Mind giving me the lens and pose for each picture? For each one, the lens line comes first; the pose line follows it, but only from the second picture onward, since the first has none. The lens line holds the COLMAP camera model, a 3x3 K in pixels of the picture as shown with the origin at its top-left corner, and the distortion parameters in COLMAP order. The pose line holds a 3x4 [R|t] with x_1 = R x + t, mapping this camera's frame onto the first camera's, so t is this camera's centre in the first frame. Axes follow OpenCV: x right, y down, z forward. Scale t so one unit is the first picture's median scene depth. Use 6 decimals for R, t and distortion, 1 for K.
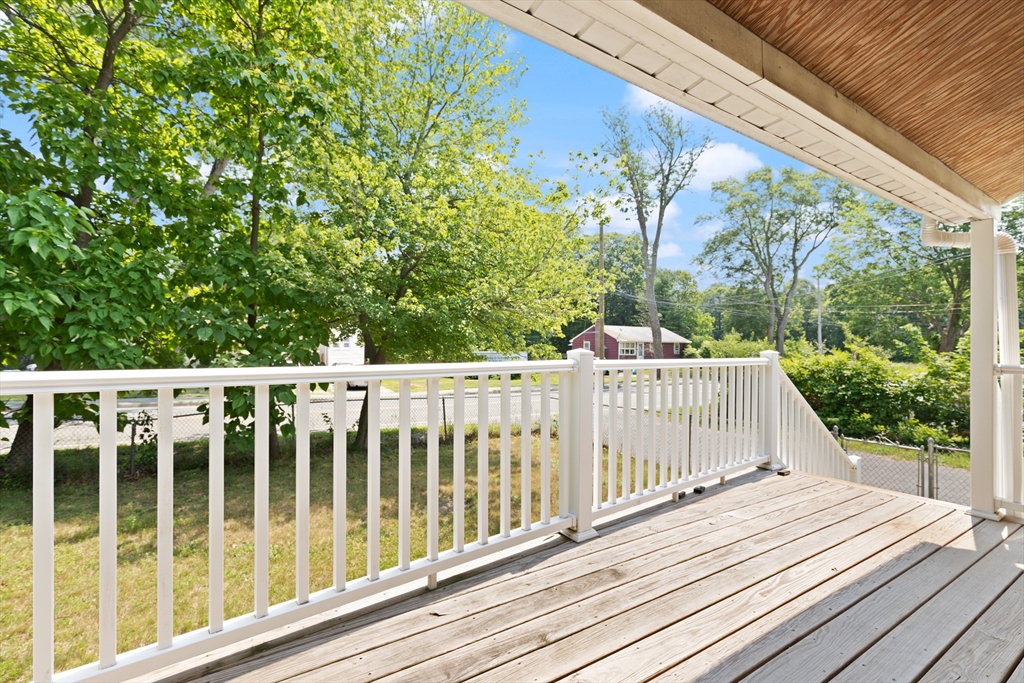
lens RADIAL K [[451.8, 0, 511.1], [0, 451.8, 347.9], [0, 0, 1]] dist [0.002011, -0.000082]
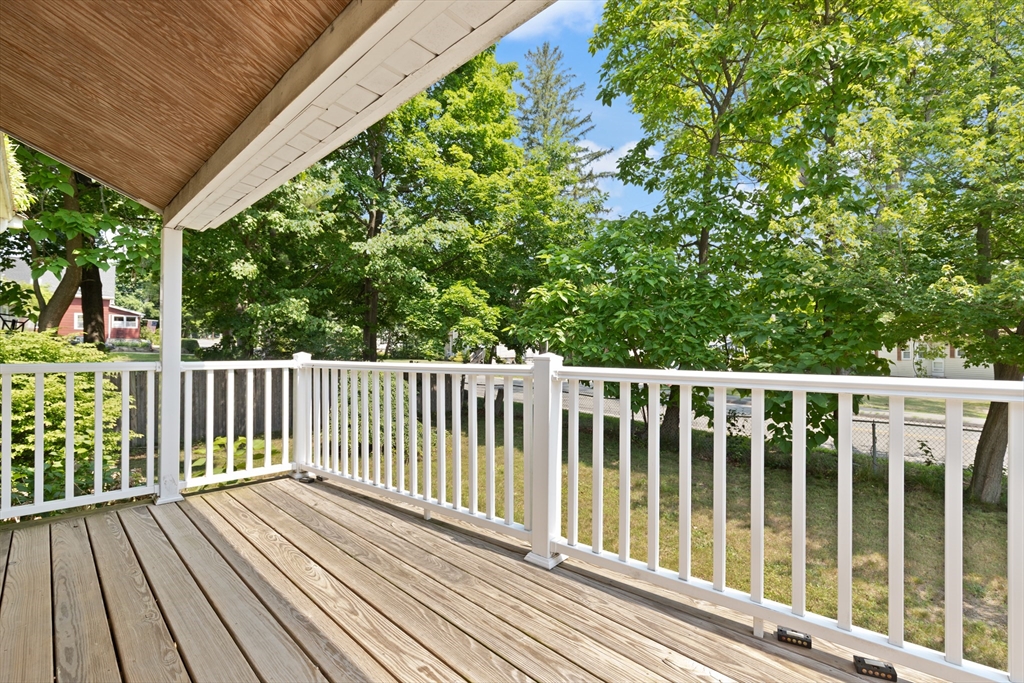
lens RADIAL K [[473.6, 0, 519.4], [0, 473.6, 345.9], [0, 0, 1]] dist [0.010731, -0.000810]
pose [[0.223838, -0.016120, -0.974493, 0.627047], [0.000557, 0.999865, -0.016411, 0.007073], [0.974626, 0.003131, 0.223816, 0.443181]]
